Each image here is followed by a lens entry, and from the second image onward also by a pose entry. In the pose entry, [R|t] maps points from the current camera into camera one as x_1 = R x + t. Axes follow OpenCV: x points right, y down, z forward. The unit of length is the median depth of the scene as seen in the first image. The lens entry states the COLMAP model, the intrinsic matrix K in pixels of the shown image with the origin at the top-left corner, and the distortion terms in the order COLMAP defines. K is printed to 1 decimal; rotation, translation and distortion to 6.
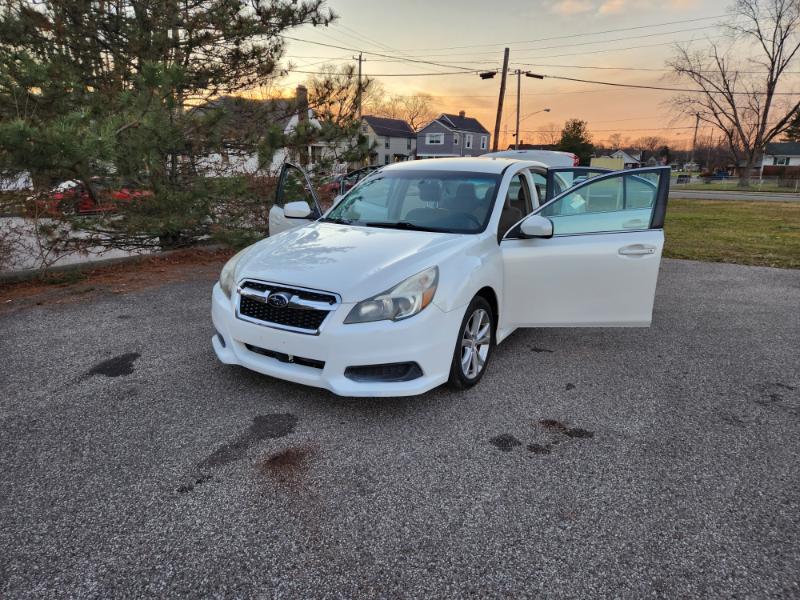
lens RADIAL K [[534.2, 0, 386.7], [0, 534.2, 307.0], [0, 0, 1]] dist [0.081318, -0.066436]
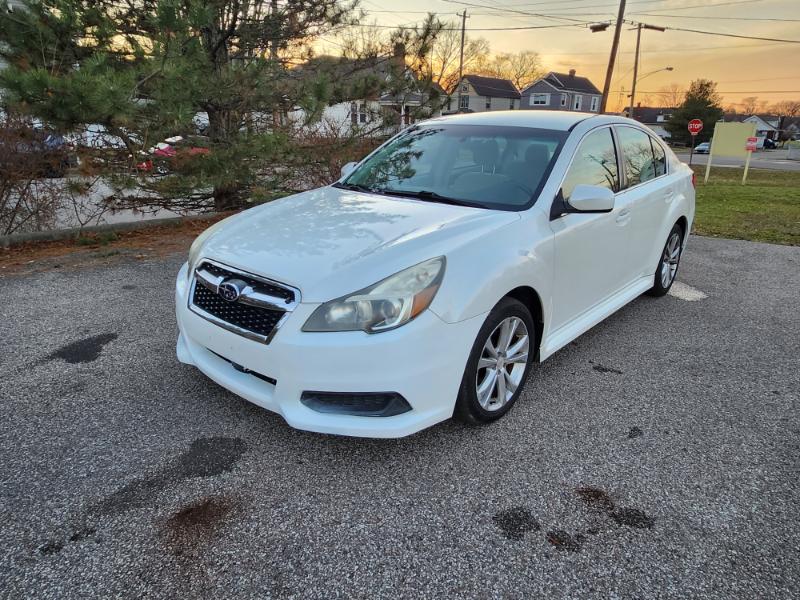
lens RADIAL K [[545.6, 0, 387.9], [0, 545.6, 293.2], [0, 0, 1]] dist [0.004847, -0.000914]
pose [[0.984392, 0.063818, -0.164010, 0.130184], [-0.057625, 0.997444, 0.042252, -0.050248], [0.166288, -0.032142, 0.985553, 0.250356]]
